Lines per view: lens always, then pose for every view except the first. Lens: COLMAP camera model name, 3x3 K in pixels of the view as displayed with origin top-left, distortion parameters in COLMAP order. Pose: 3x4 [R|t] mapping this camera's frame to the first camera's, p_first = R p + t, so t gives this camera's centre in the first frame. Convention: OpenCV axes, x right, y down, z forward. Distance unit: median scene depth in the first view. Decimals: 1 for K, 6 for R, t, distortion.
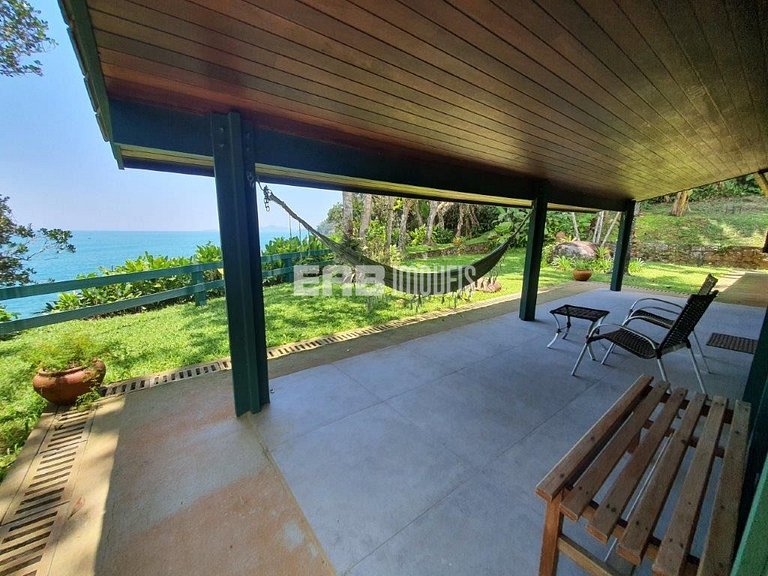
lens RADIAL K [[302.4, 0, 383.2], [0, 302.4, 292.4], [0, 0, 1]] dist [-0.005624, 0.000352]
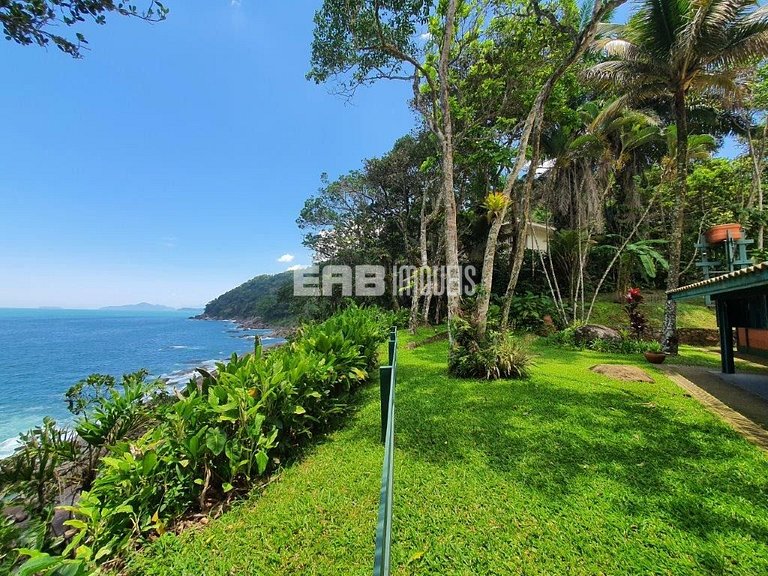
lens RADIAL K [[302.4, 0, 380.0], [0, 302.4, 288.6], [0, 0, 1]] dist [-0.005624, 0.000352]
pose [[0.950207, 0.035508, 0.309589, -0.863946], [0.050400, 0.962895, -0.265129, -0.092476], [-0.307516, 0.267530, 0.913160, 0.454532]]
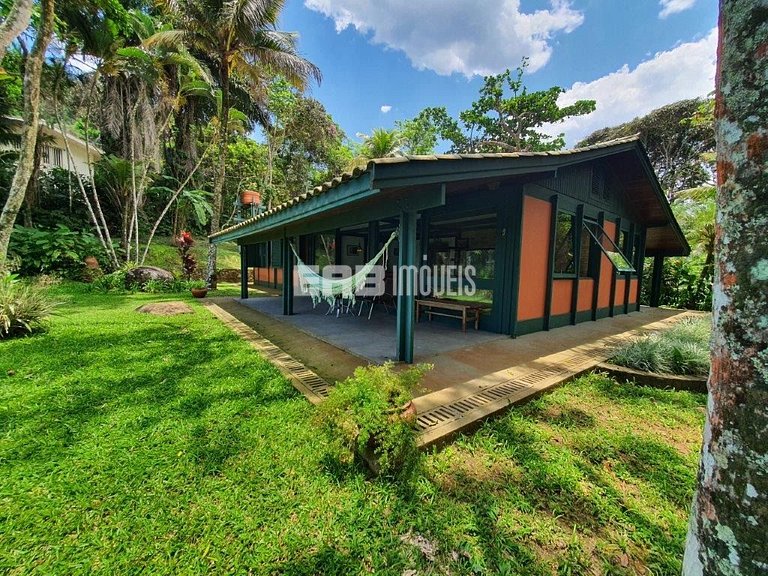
lens RADIAL K [[302.4, 0, 380.8], [0, 302.4, 289.9], [0, 0, 1]] dist [-0.005624, 0.000352]
pose [[0.002276, -0.082536, 0.996585, -0.819767], [0.178771, 0.980567, 0.080801, -0.059589], [-0.983888, 0.177976, 0.016986, 0.427362]]
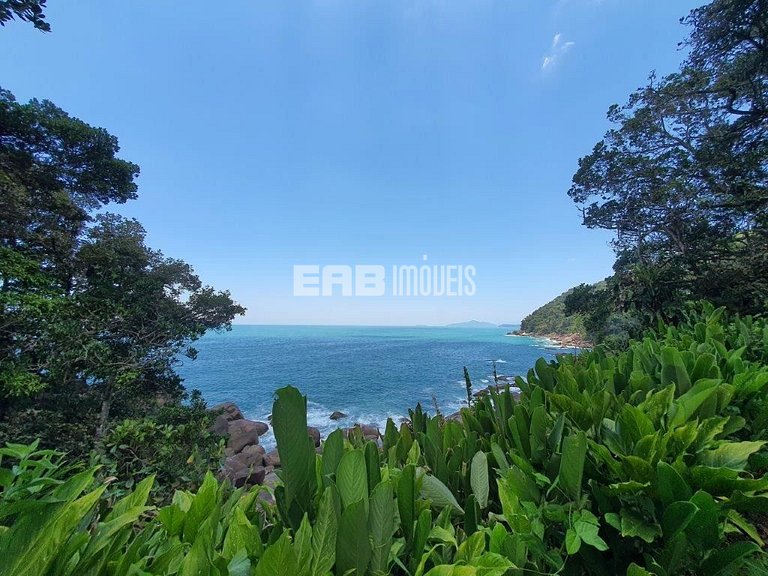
lens RADIAL K [[302.4, 0, 381.5], [0, 302.4, 291.4], [0, 0, 1]] dist [-0.005624, 0.000352]
pose [[0.804289, -0.065521, -0.590615, -0.565353], [-0.119971, 0.955533, -0.269377, -0.283548], [0.582001, 0.287514, 0.760664, 1.316628]]
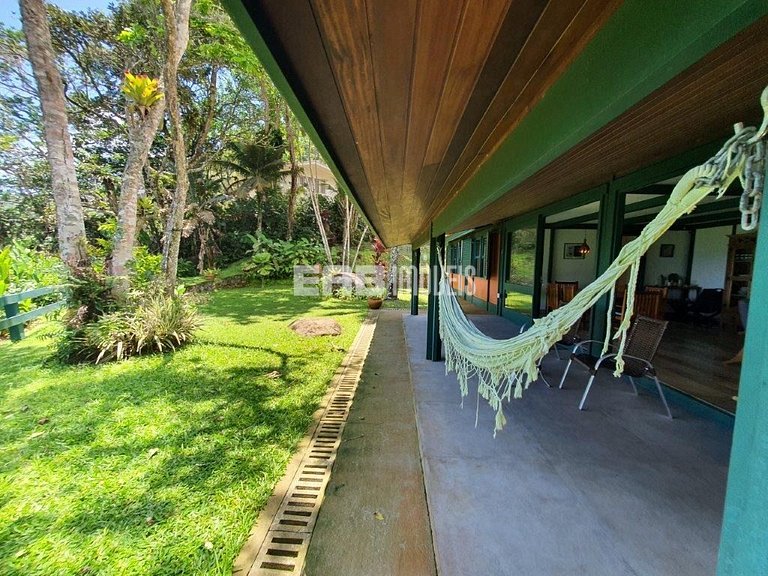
lens RADIAL K [[307.5, 0, 380.5], [0, 307.5, 293.8], [0, 0, 1]] dist [0.000936, 0.000483]
pose [[0.636524, -0.072685, 0.767824, -0.298994], [0.143011, 0.989408, -0.024895, -0.095712], [-0.757881, 0.125654, 0.640177, 0.408555]]
